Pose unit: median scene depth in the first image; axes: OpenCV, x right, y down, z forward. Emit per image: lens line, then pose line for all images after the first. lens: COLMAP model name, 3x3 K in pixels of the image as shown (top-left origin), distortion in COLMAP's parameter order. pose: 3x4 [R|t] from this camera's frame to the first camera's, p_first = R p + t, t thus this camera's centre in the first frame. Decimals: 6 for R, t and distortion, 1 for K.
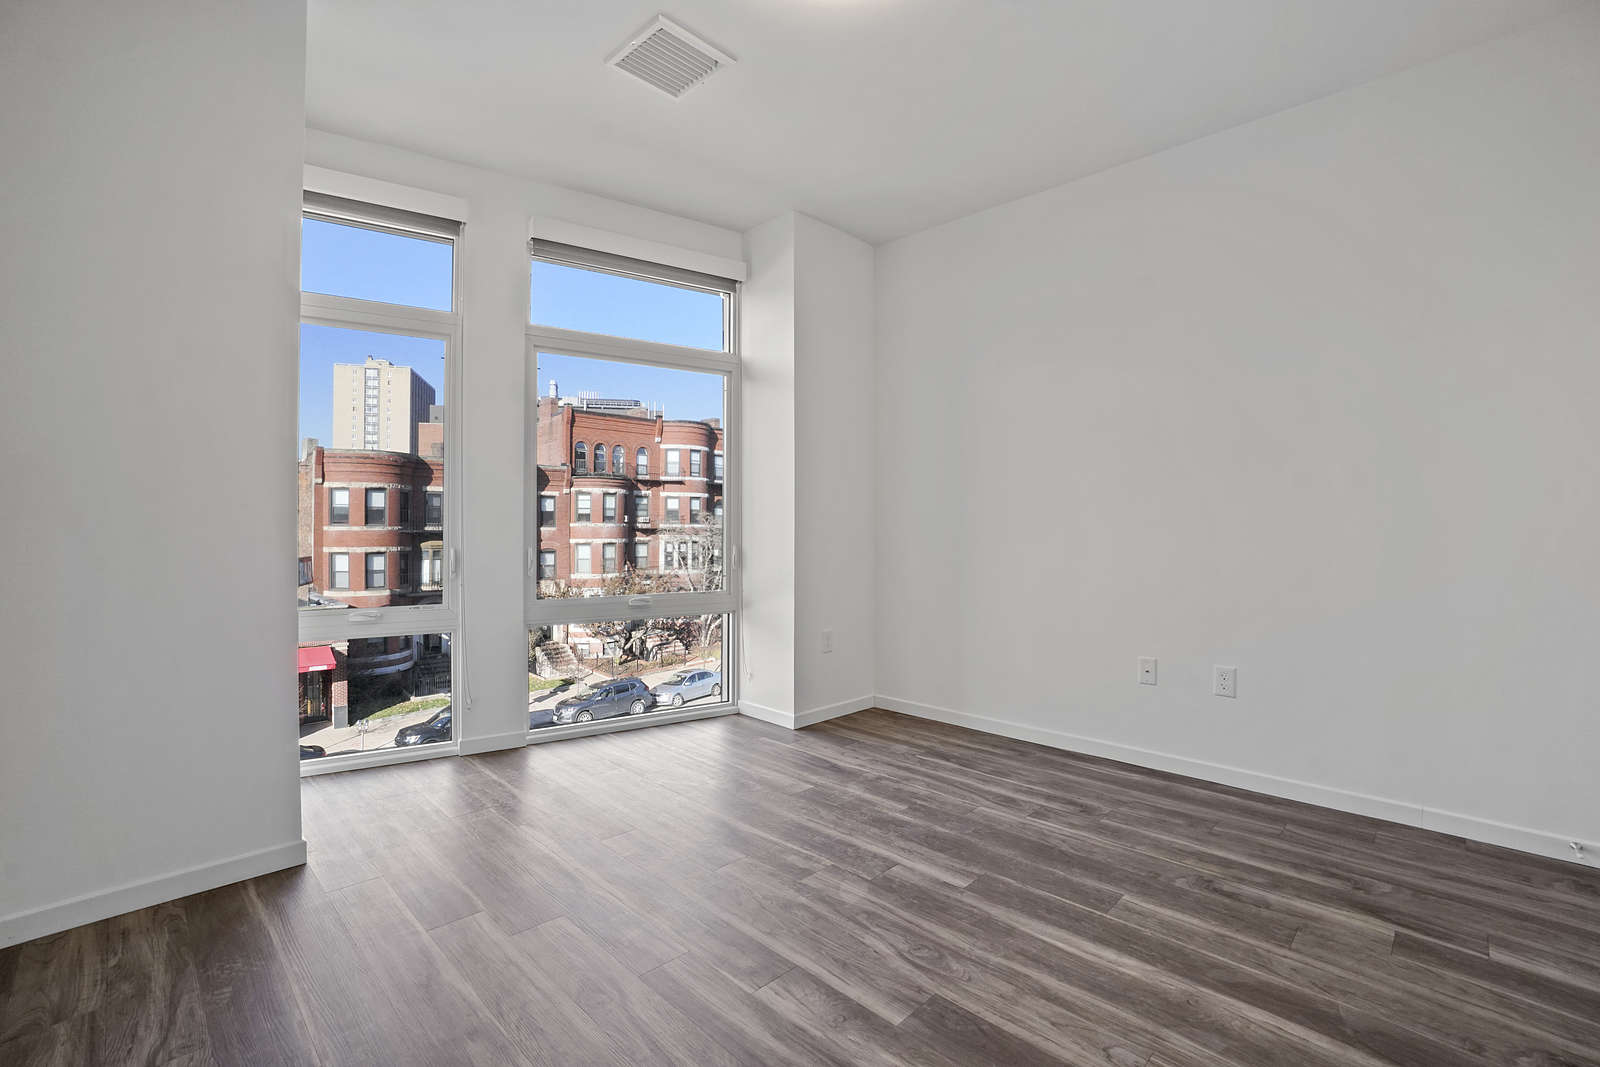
lens RADIAL K [[705.7, 0, 781.6], [0, 705.7, 529.0], [0, 0, 1]] dist [-0.063251, 0.024017]
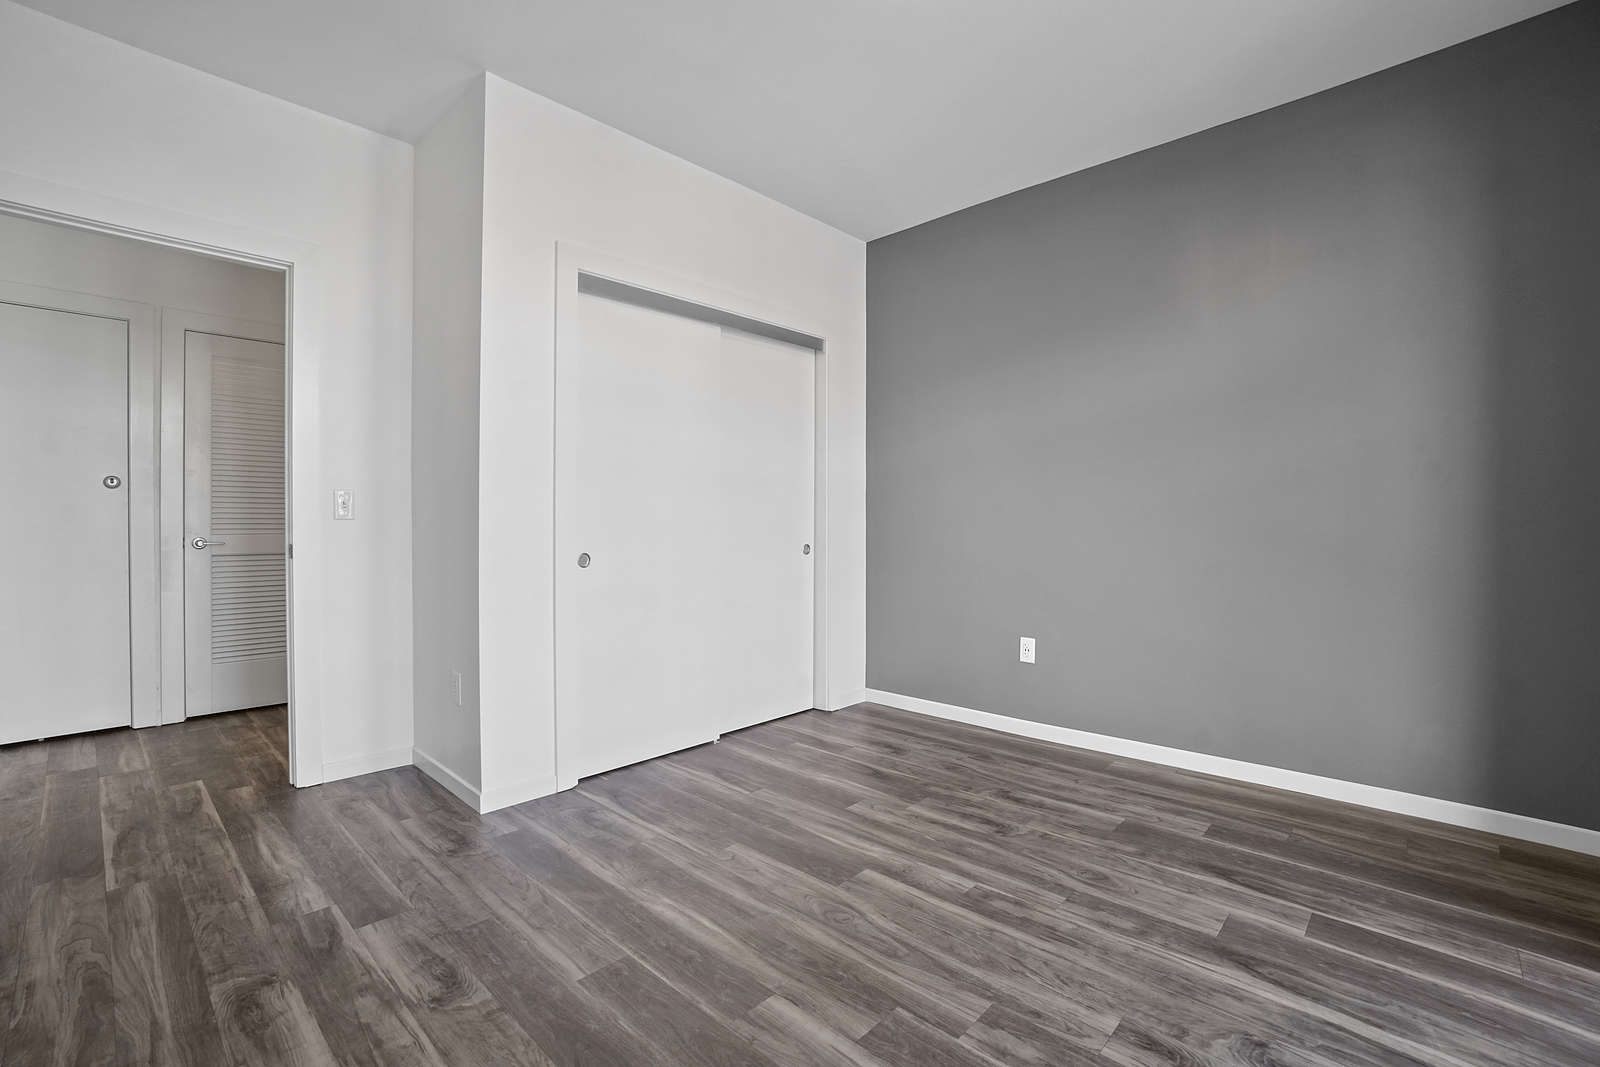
lens RADIAL K [[705.7, 0, 781.6], [0, 705.7, 529.0], [0, 0, 1]] dist [-0.063251, 0.024017]
pose [[-0.999797, -0.004943, -0.019551, 0.319406], [-0.005248, 0.999864, 0.015605, -0.007768], [0.019472, 0.015705, -0.999687, 2.054972]]
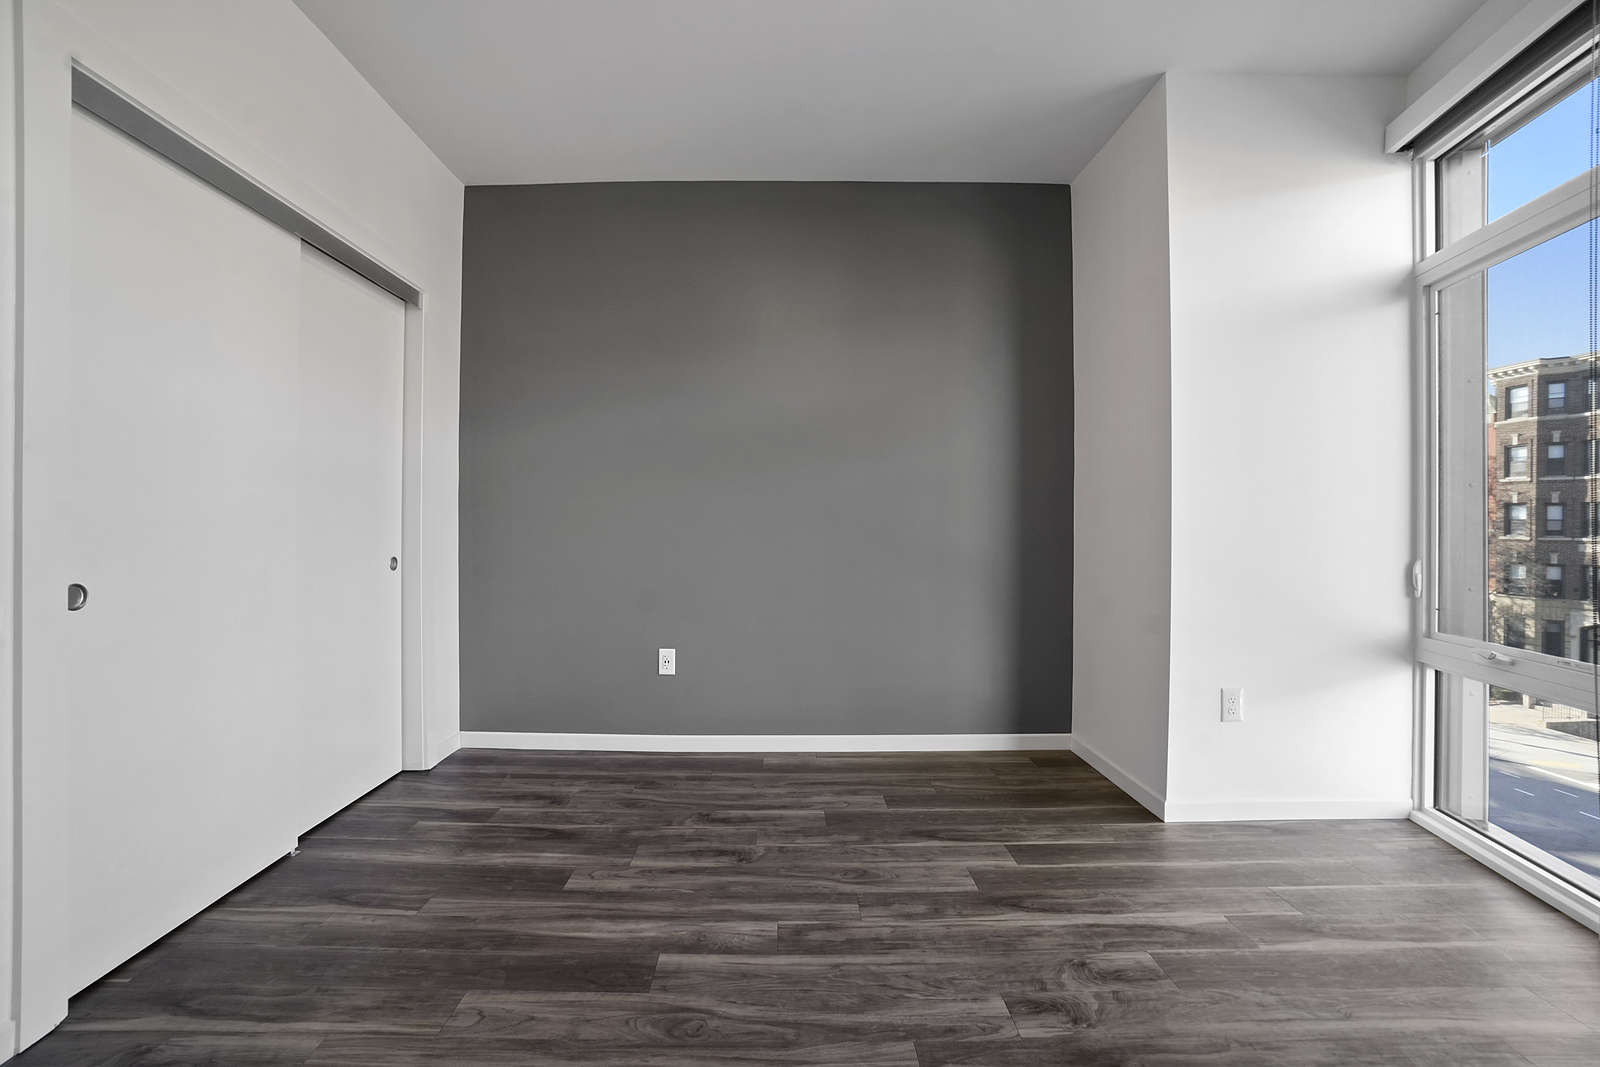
lens RADIAL K [[712.0, 0, 778.3], [0, 712.0, 526.8], [0, 0, 1]] dist [-0.066326, 0.025346]
pose [[-0.707853, -0.007521, -0.706319, 0.730159], [-0.009792, 0.999952, -0.000835, -0.003958], [0.706292, 0.006325, -0.707893, 1.663784]]
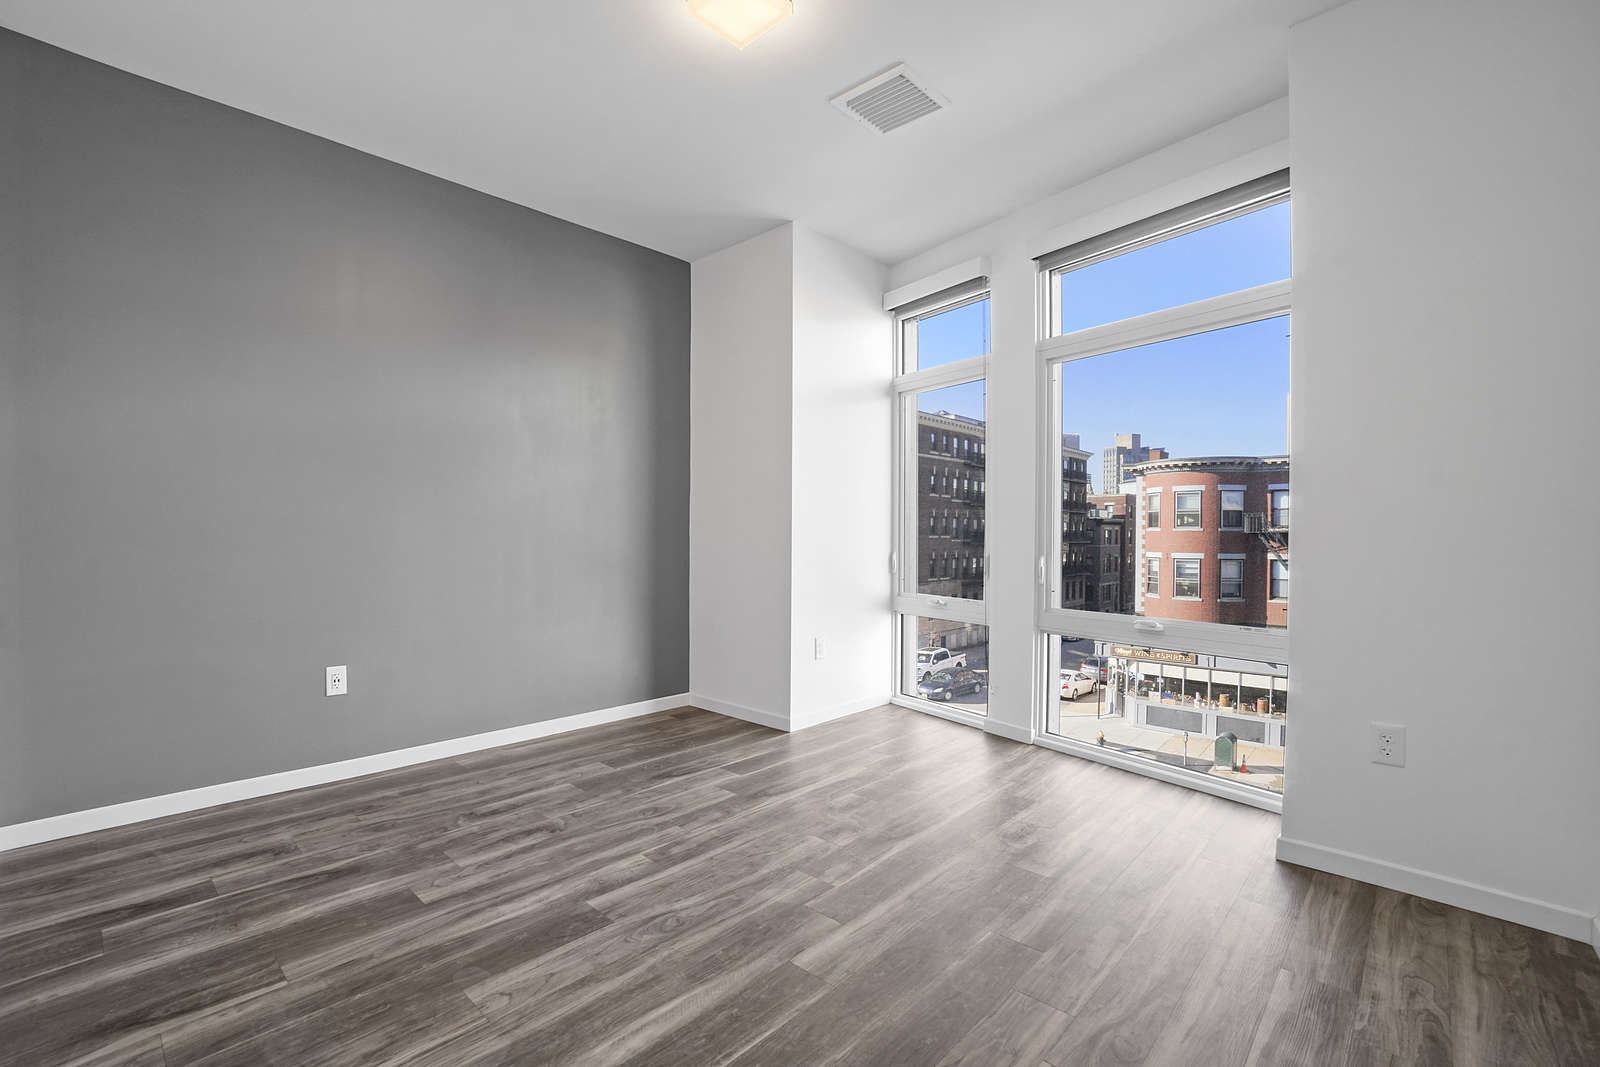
lens RADIAL K [[712.0, 0, 778.3], [0, 712.0, 526.8], [0, 0, 1]] dist [-0.066326, 0.025346]
pose [[0.021074, -0.012962, -0.999694, 1.309395], [-0.007927, 0.999882, -0.013131, 0.001055], [0.999746, 0.008201, 0.020969, 1.130878]]
